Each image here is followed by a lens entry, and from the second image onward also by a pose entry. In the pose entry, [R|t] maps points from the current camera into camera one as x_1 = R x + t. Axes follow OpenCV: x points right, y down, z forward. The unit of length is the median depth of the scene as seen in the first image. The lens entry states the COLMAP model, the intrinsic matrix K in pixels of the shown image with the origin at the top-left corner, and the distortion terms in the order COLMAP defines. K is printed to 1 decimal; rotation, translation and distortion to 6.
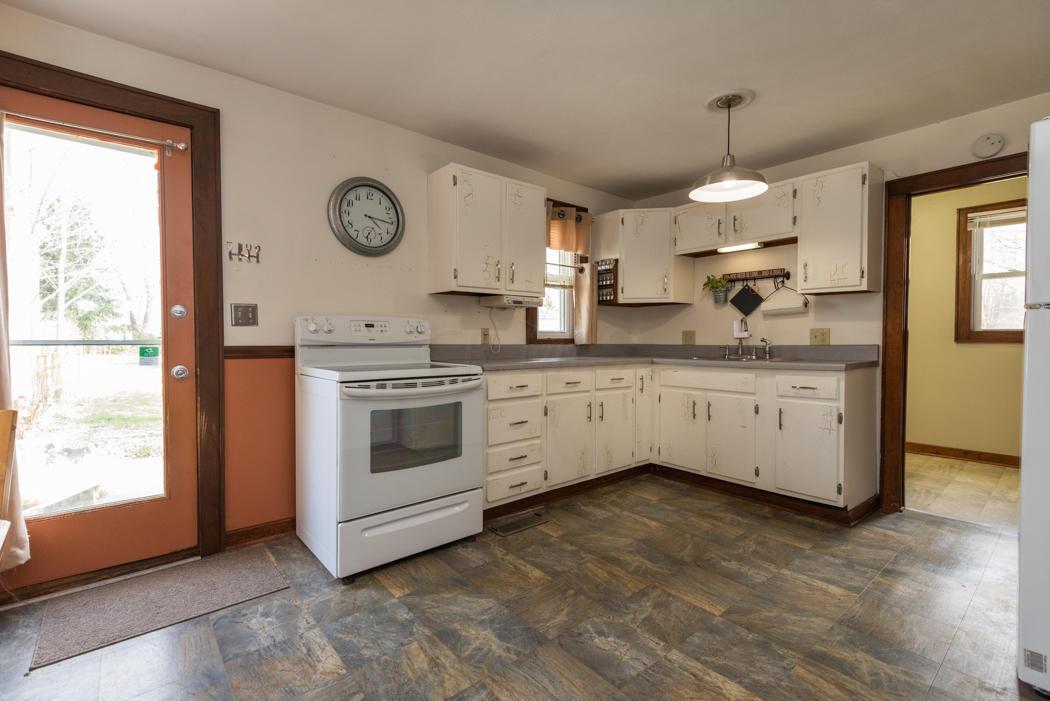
lens RADIAL K [[469.6, 0, 527.8], [0, 469.6, 344.9], [0, 0, 1]] dist [0.011850, -0.001353]
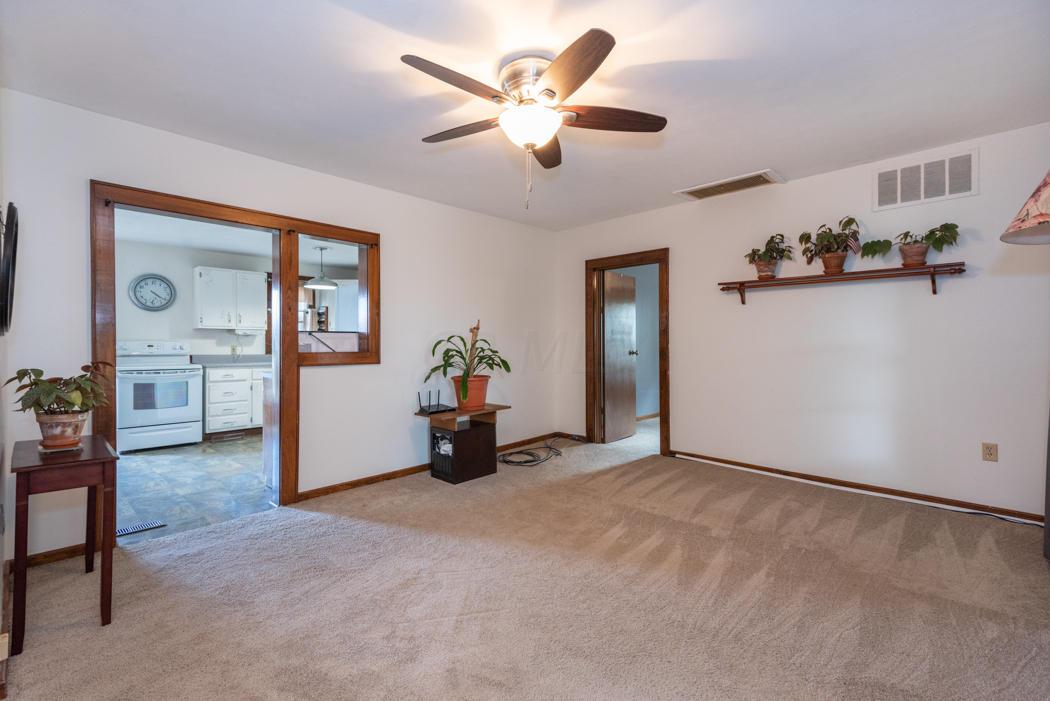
lens RADIAL K [[469.6, 0, 522.5], [0, 469.6, 348.2], [0, 0, 1]] dist [0.011850, -0.001353]
pose [[0.996470, -0.000405, 0.083950, 1.063518], [0.001205, 0.999954, -0.009479, -0.008946], [-0.083942, 0.009547, 0.996425, -1.153196]]
